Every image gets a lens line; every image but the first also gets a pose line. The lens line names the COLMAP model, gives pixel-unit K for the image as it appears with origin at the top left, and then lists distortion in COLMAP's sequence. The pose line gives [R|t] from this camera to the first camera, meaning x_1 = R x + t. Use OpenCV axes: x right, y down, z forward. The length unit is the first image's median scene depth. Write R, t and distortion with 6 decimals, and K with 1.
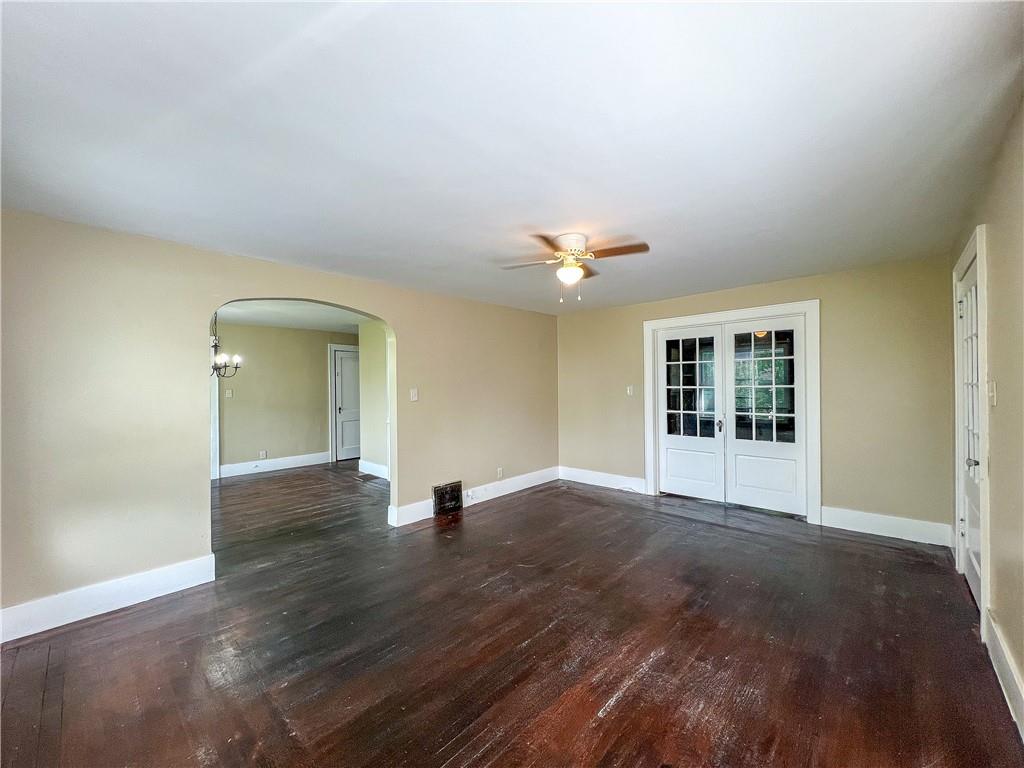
lens RADIAL K [[407.3, 0, 510.5], [0, 407.3, 383.5], [0, 0, 1]] dist [-0.000537, -0.000183]
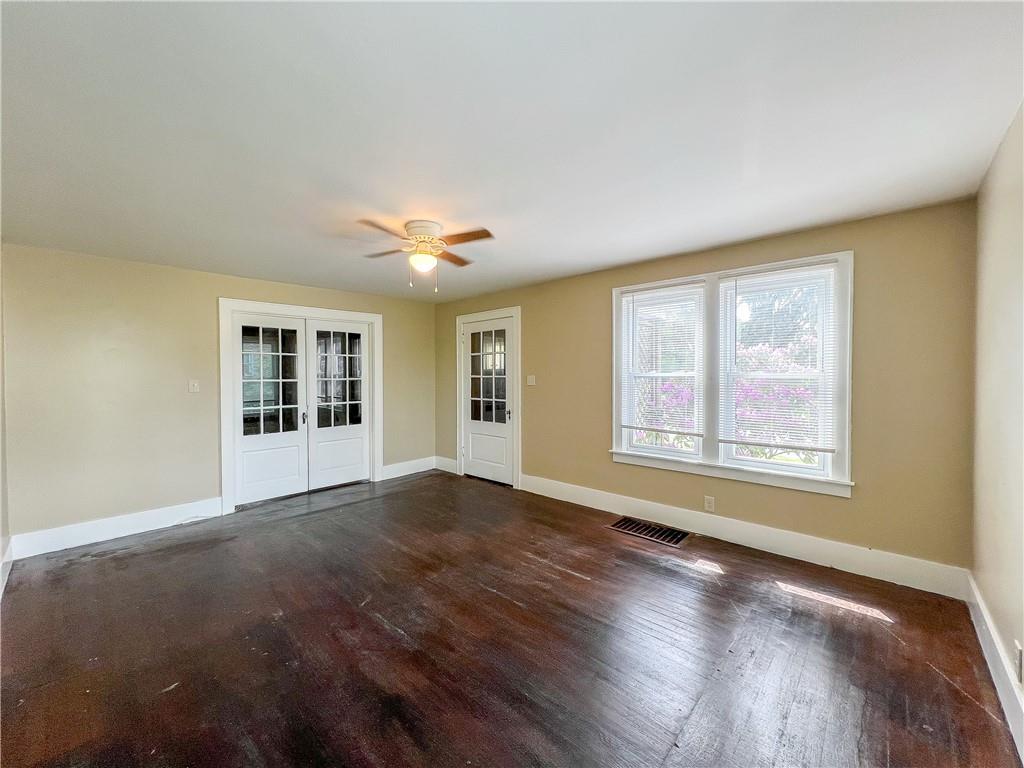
lens RADIAL K [[408.0, 0, 510.1], [0, 408.0, 383.4], [0, 0, 1]] dist [-0.000956, 0.000061]
pose [[0.006253, -0.009734, 0.999933, -0.509824], [0.004314, 0.999944, 0.009707, 0.009604], [-0.999971, 0.004253, 0.006294, 0.478410]]
